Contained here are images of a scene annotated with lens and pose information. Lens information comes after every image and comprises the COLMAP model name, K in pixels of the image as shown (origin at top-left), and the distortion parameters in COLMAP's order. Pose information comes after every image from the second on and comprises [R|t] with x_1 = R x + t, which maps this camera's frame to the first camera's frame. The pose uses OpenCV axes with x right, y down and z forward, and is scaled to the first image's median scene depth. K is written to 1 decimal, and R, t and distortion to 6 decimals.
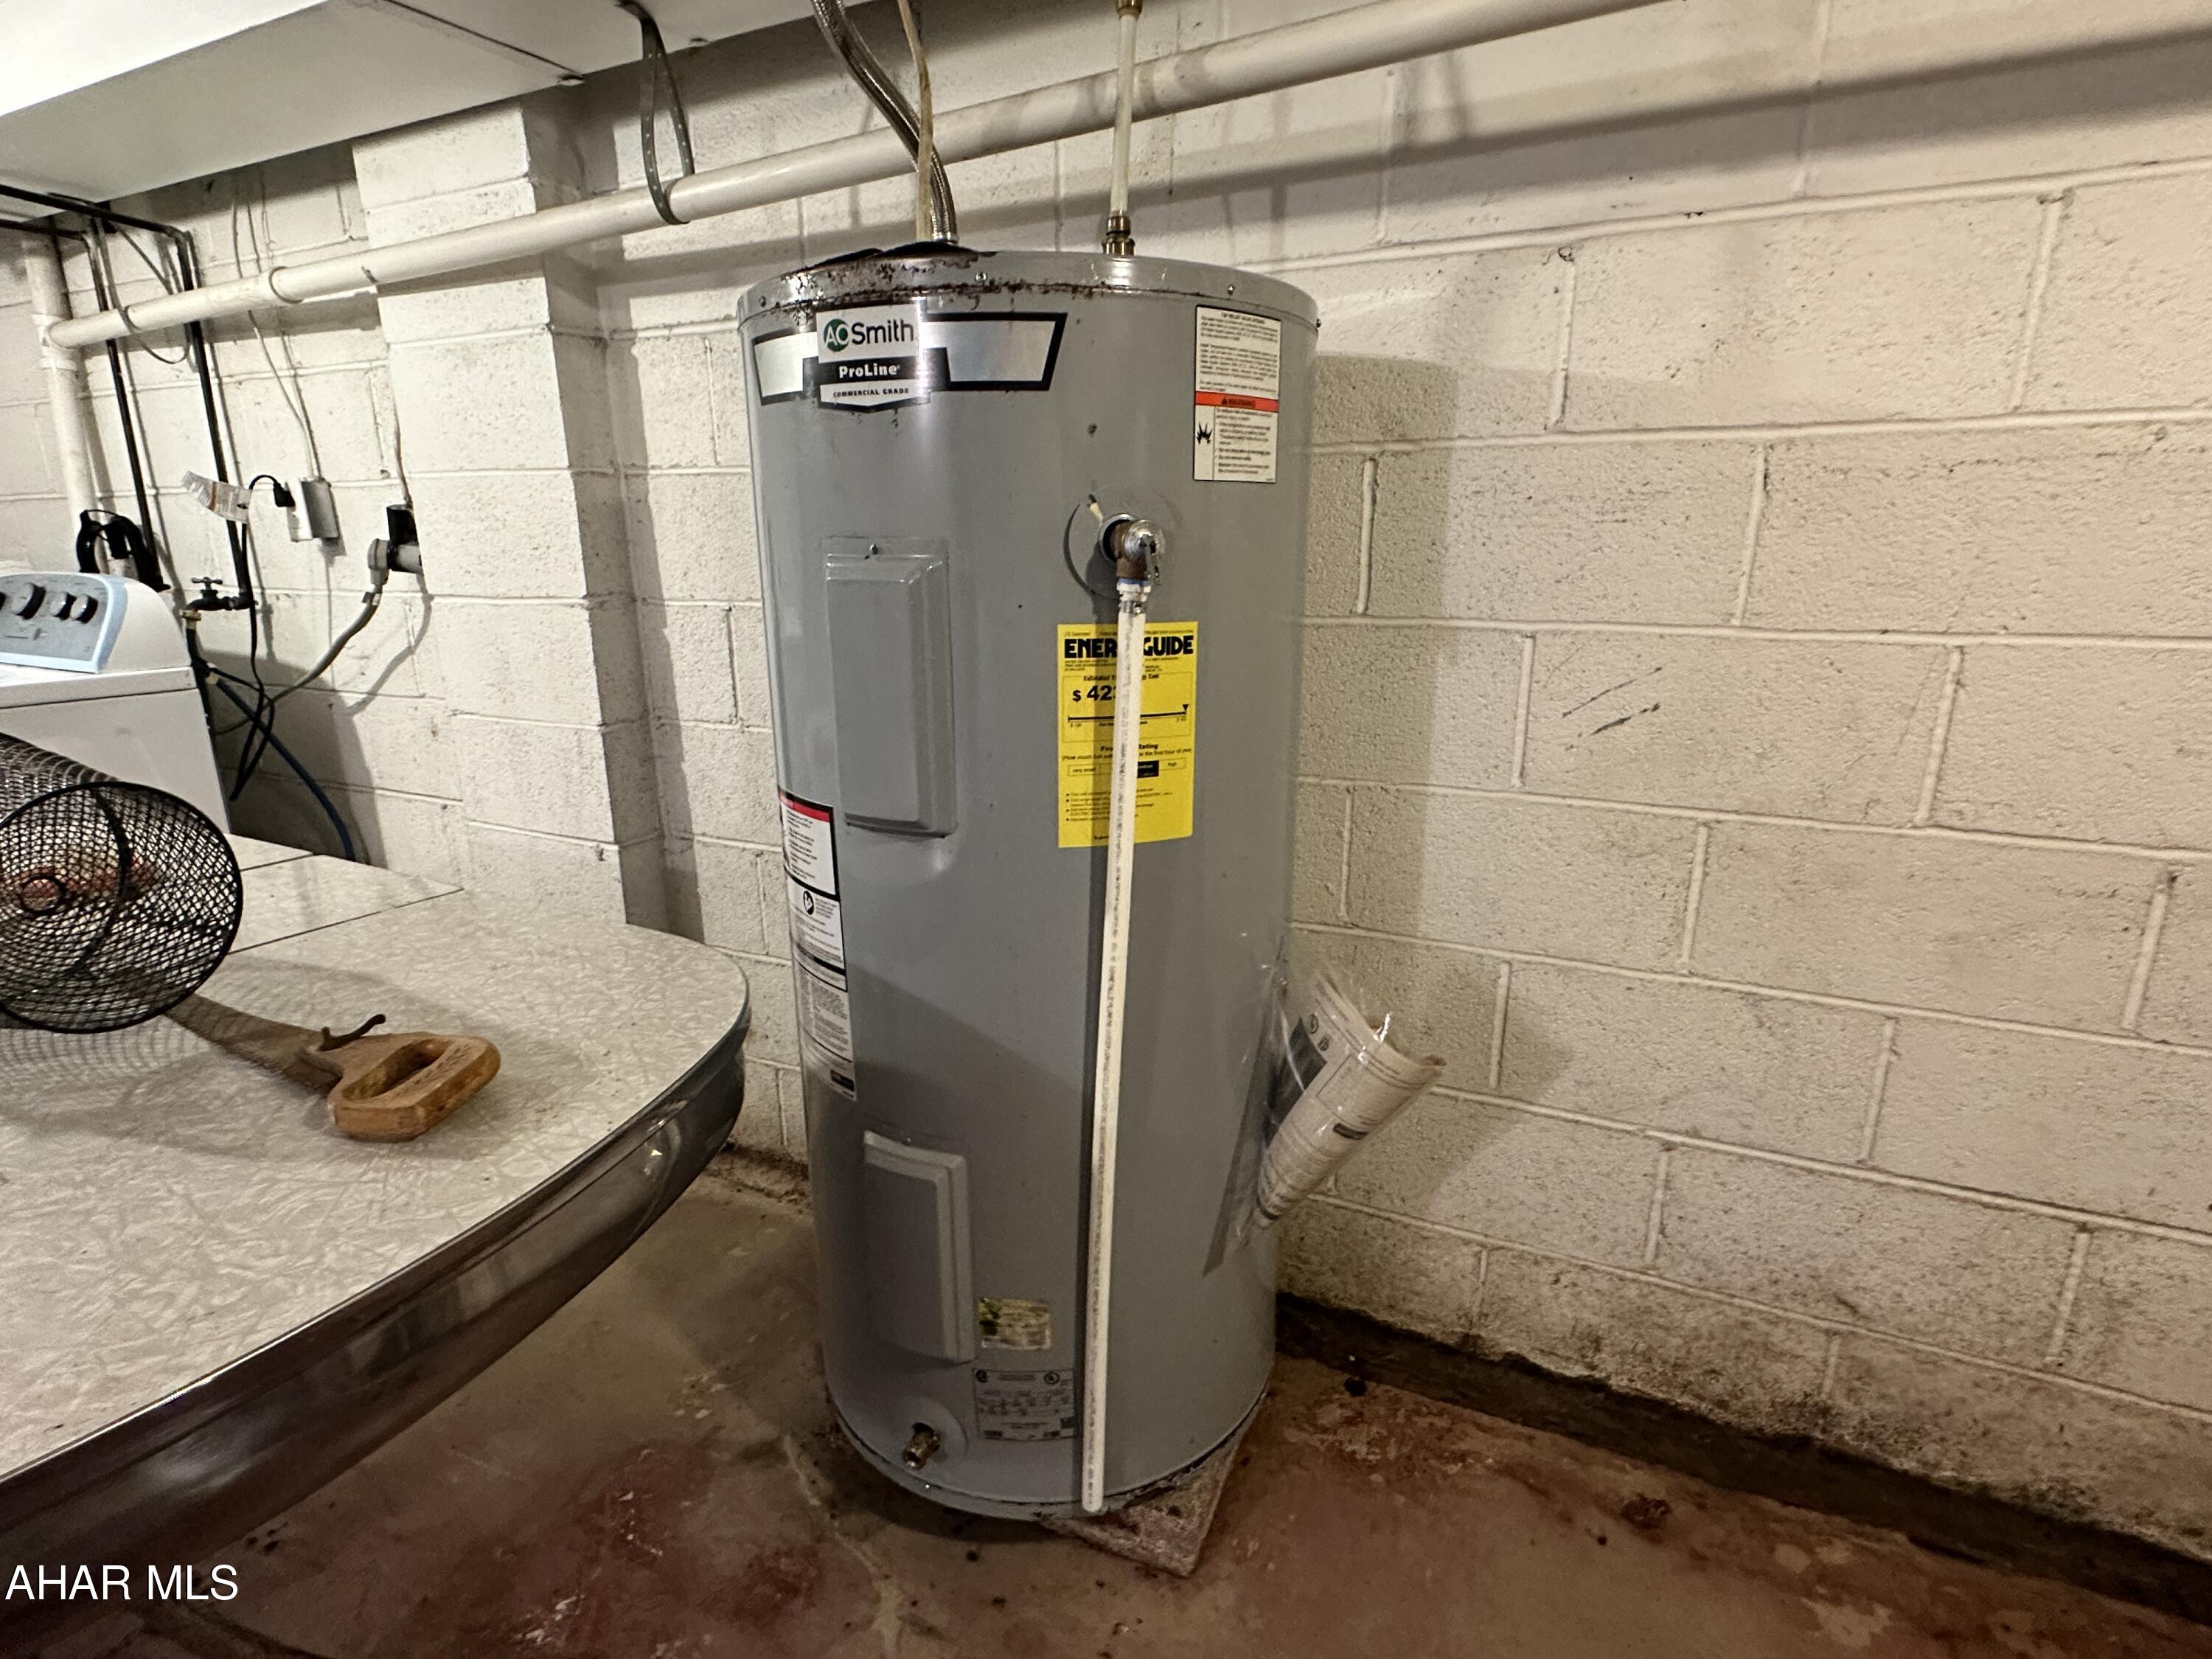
lens RADIAL K [[1090.9, 0, 1106.0], [0, 1090.9, 829.5], [0, 0, 1]] dist [-0.012519, 0.001229]
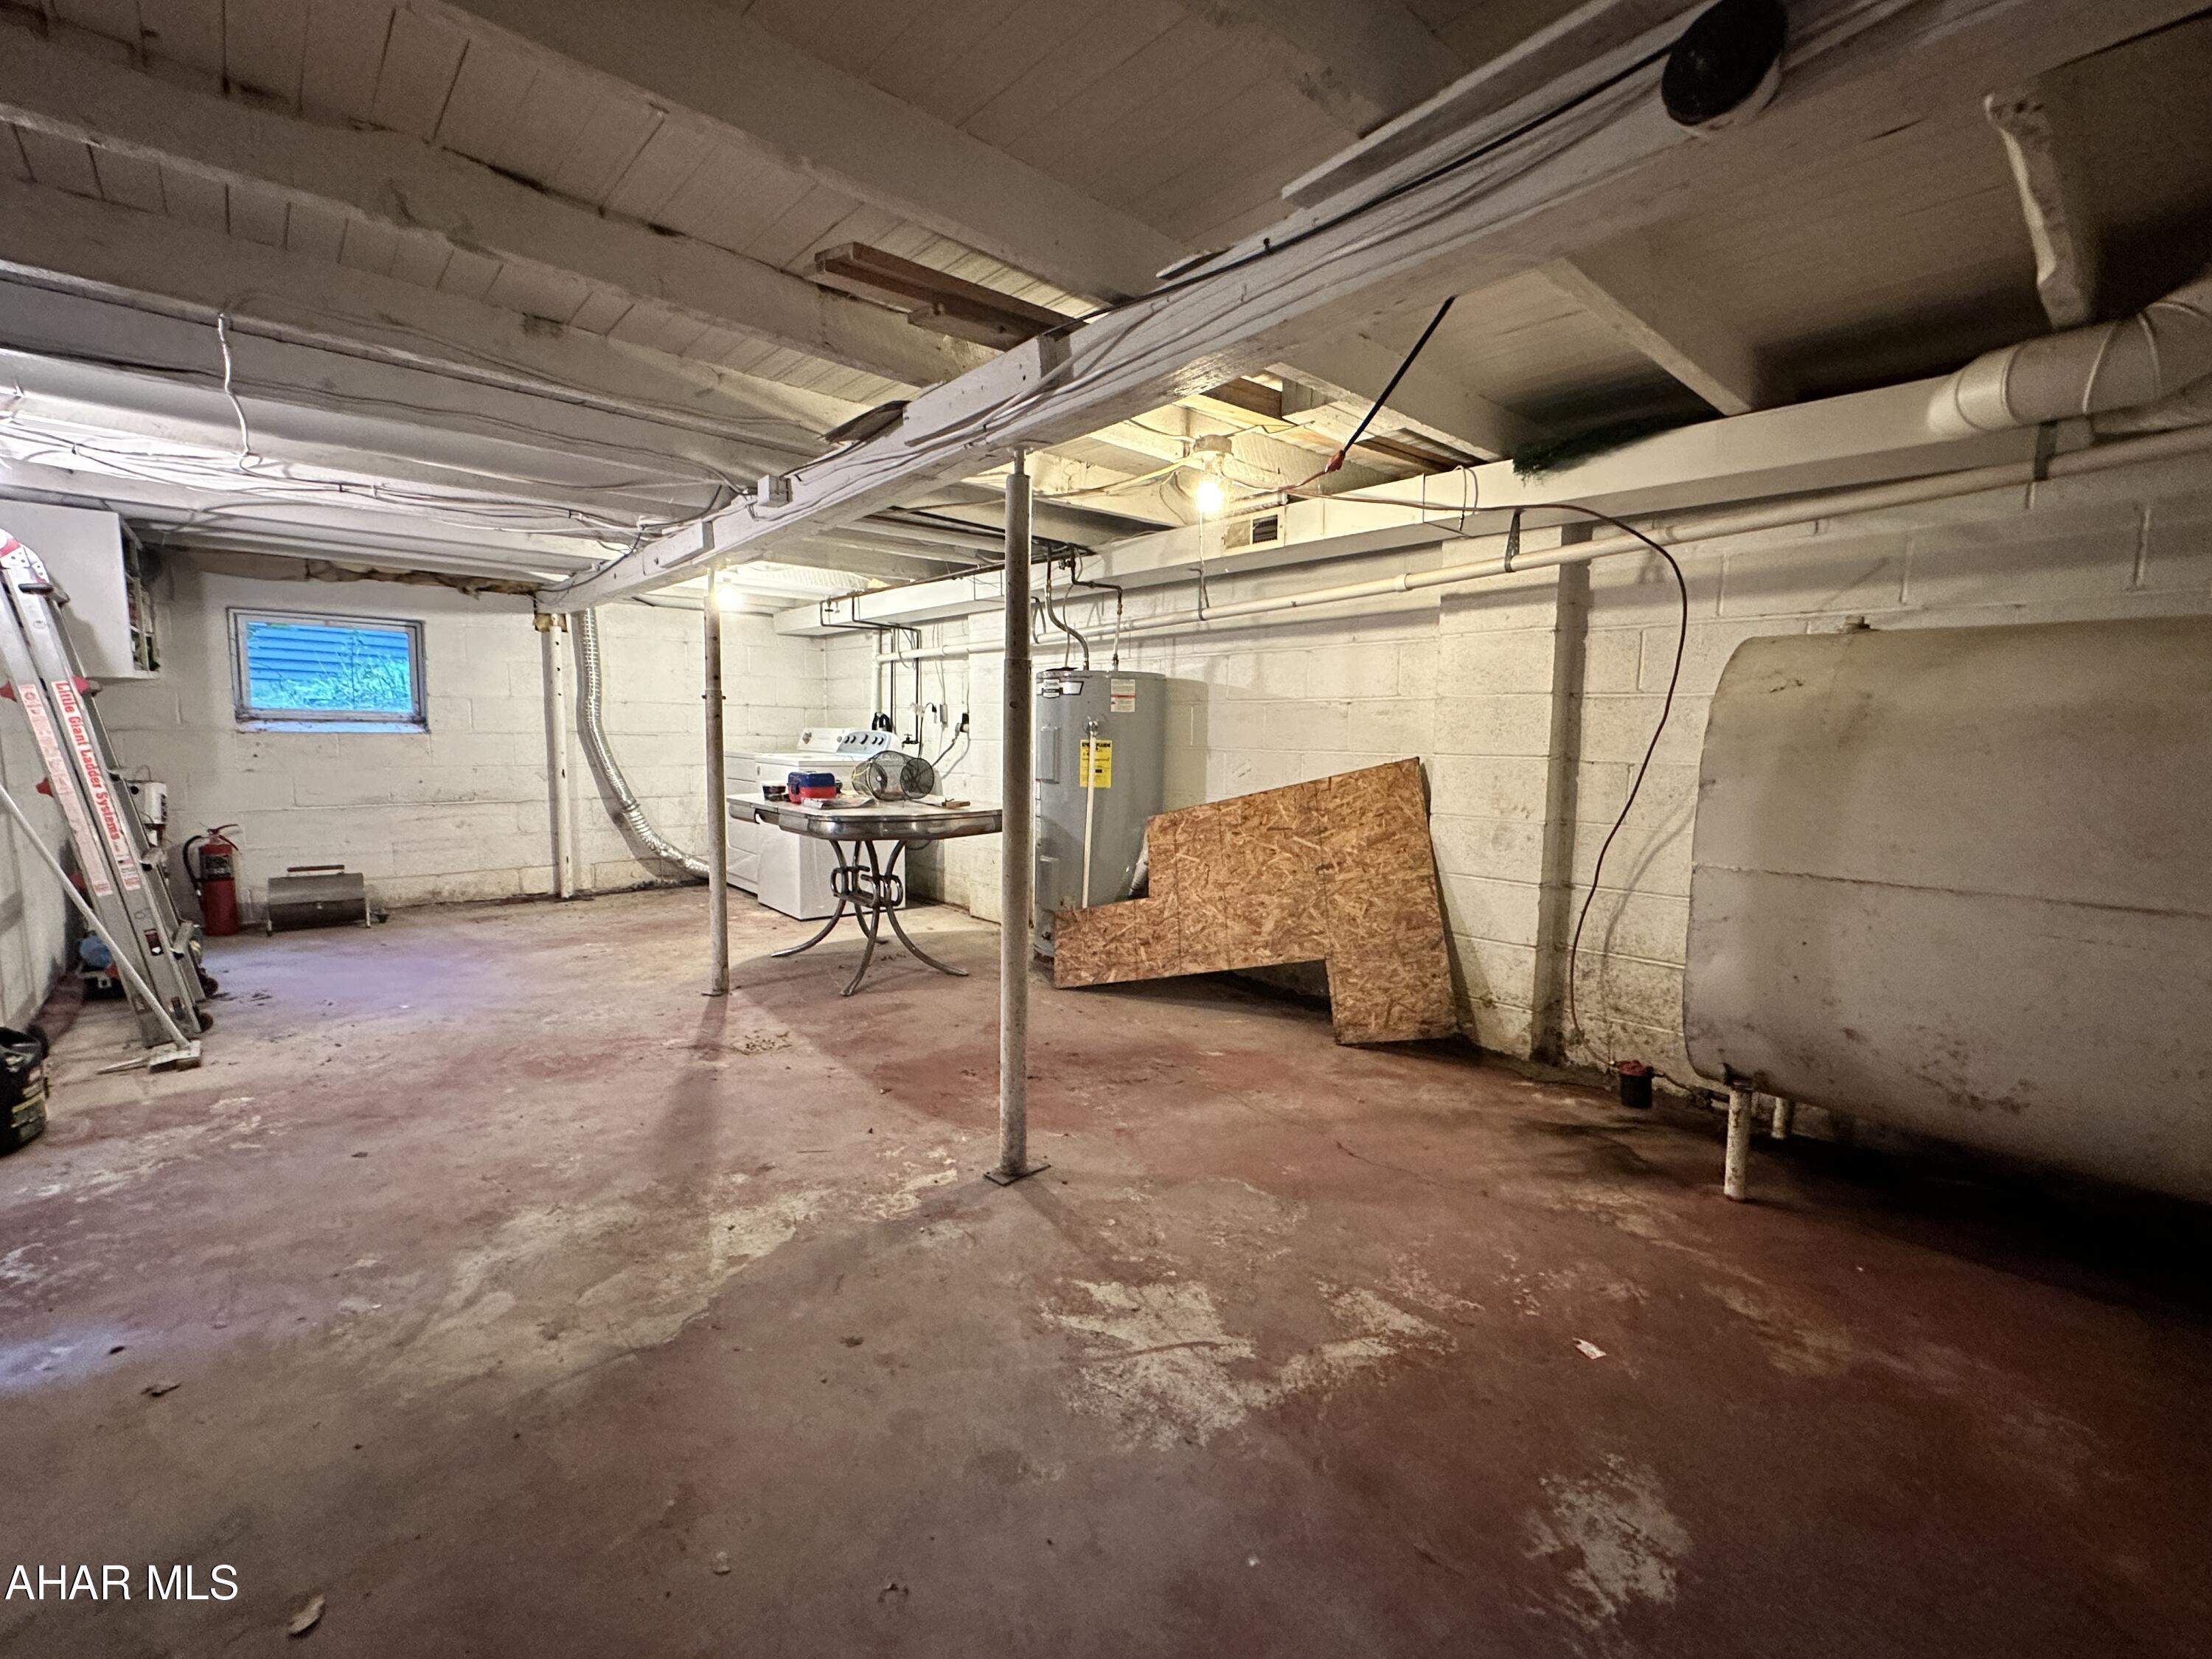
lens RADIAL K [[929.9, 0, 1106.0], [0, 929.9, 829.5], [0, 0, 1]] dist [0.000211, 0.000206]
pose [[0.922312, 0.059177, -0.381888, 0.827834], [-0.119675, 0.983364, -0.136651, 0.378773], [0.367448, 0.171737, 0.914051, -1.342459]]
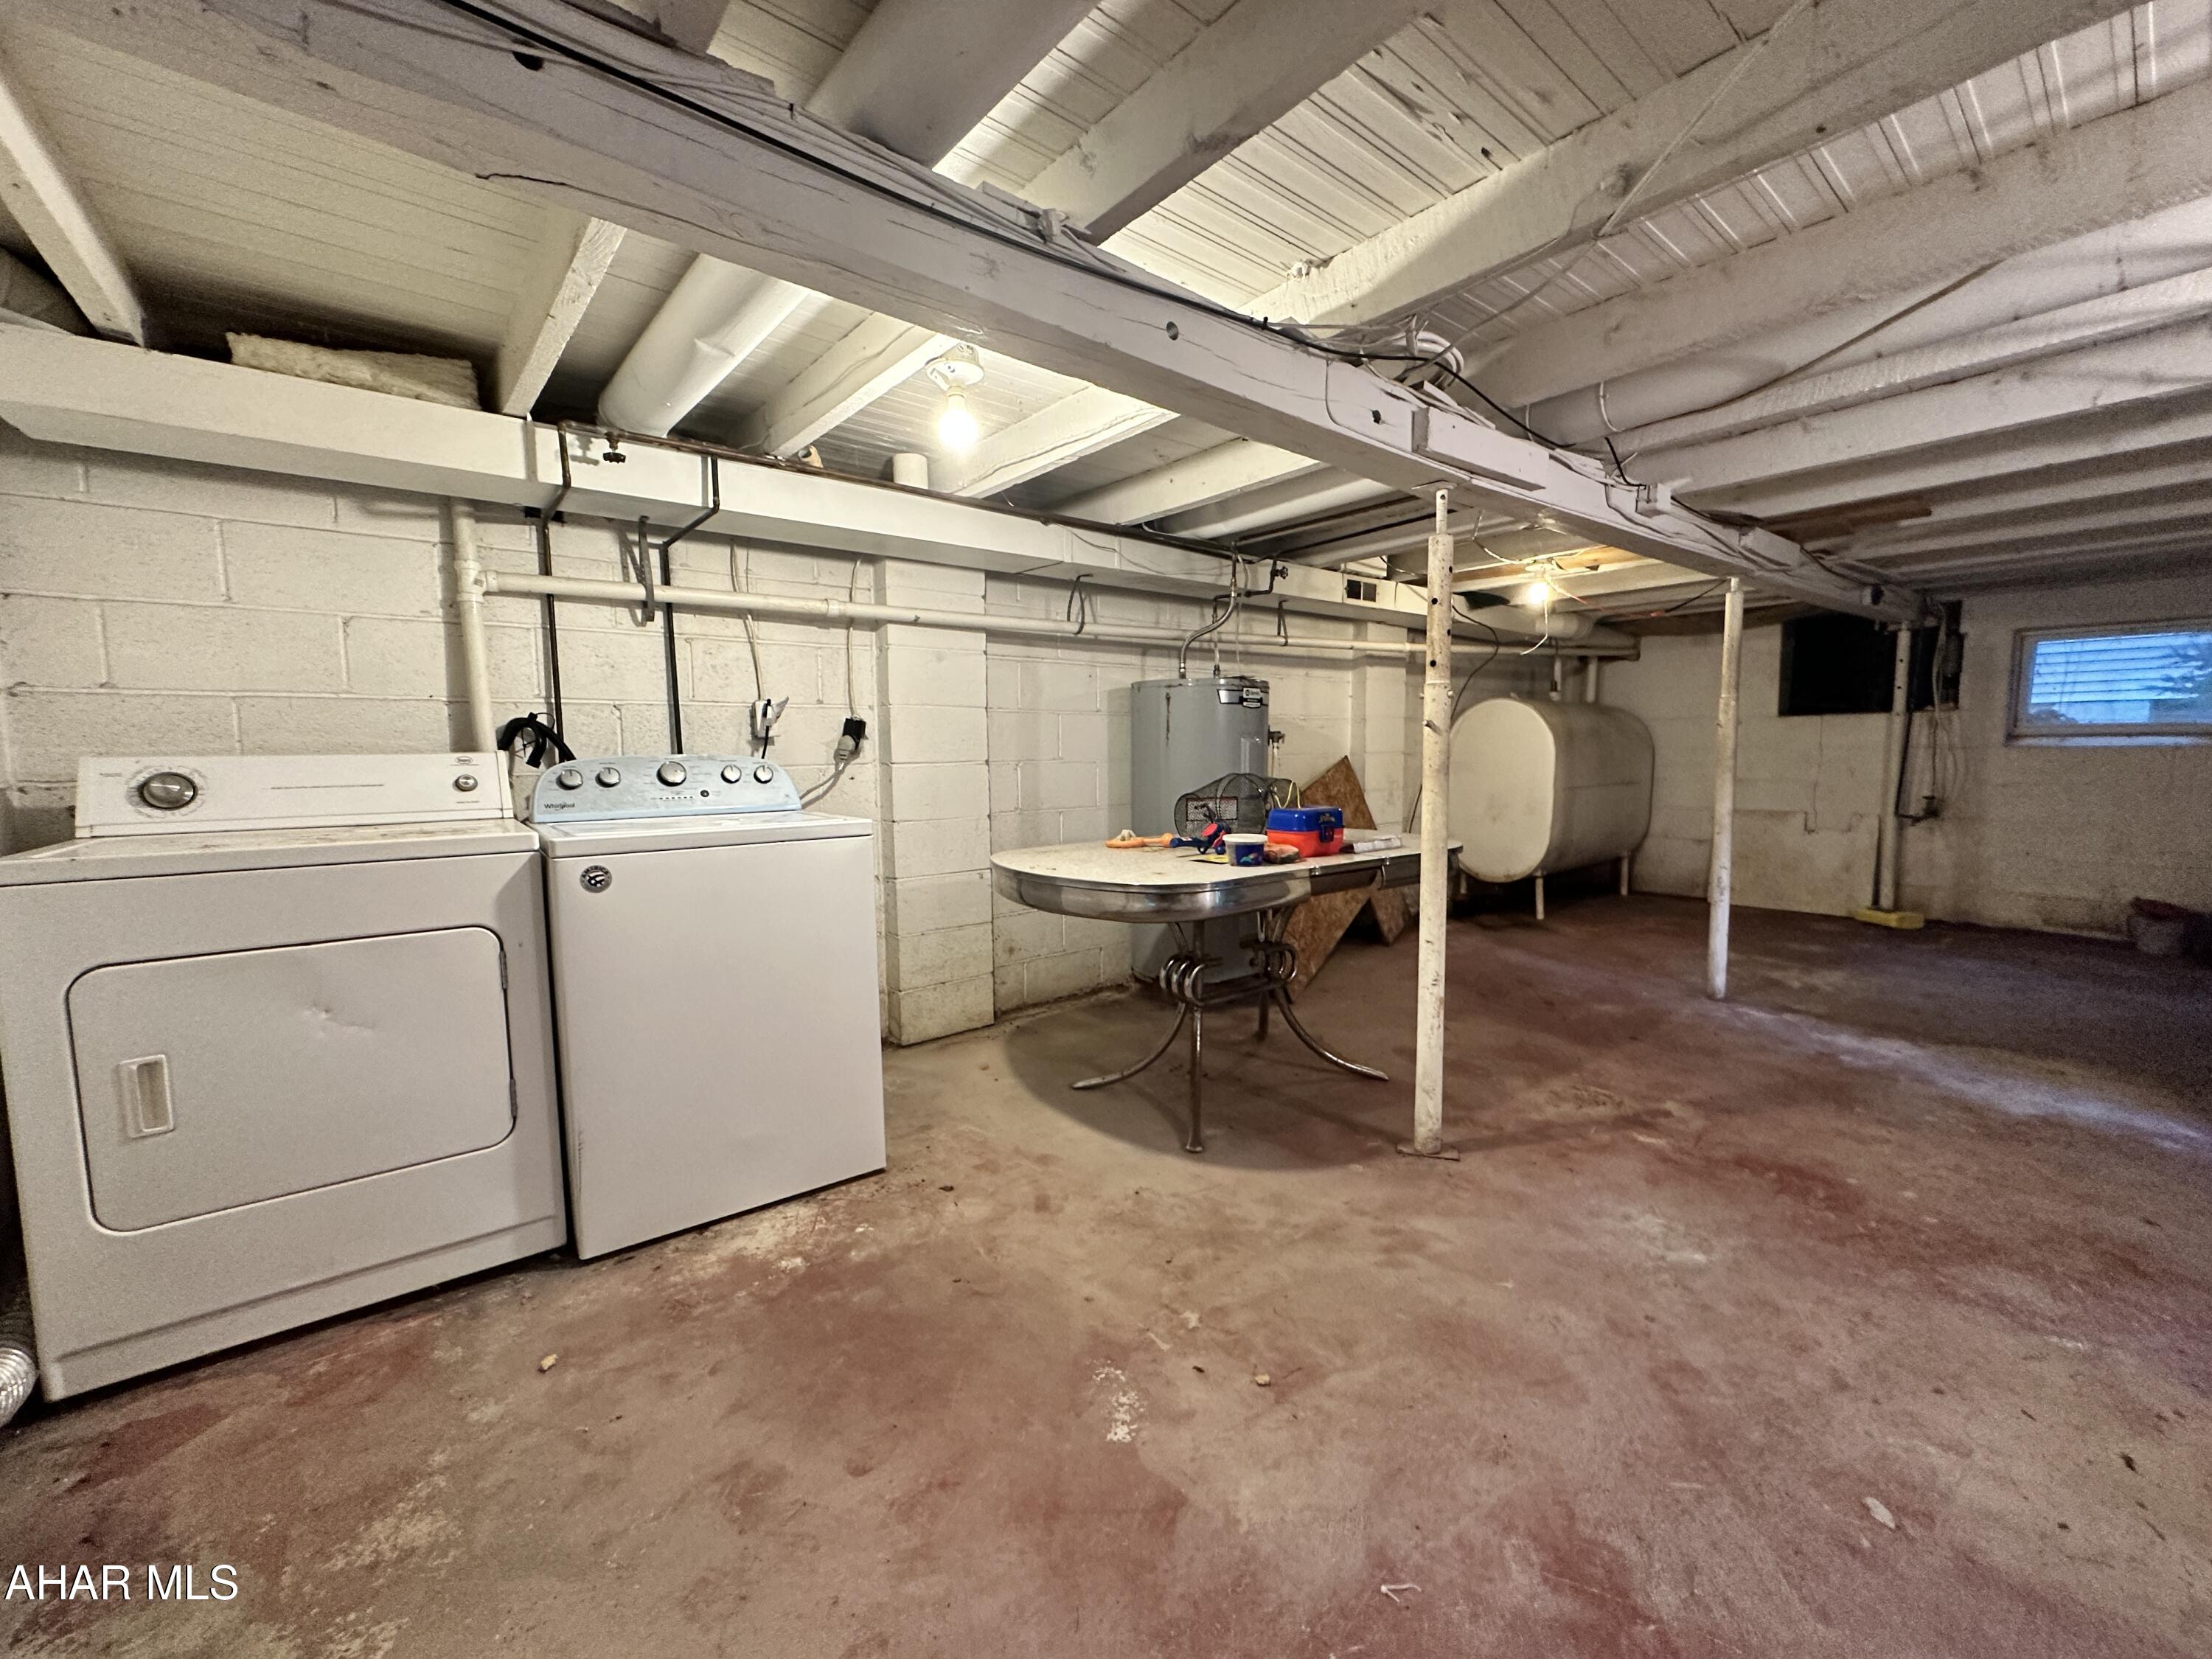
lens RADIAL K [[875.7, 0, 1106.0], [0, 875.7, 829.5], [0, 0, 1]] dist [-0.000105, 0.000670]
pose [[0.429869, -0.085033, 0.898878, -1.919417], [0.245126, 0.969155, -0.025545, 0.036483], [-0.868980, 0.231320, 0.437453, -0.006898]]
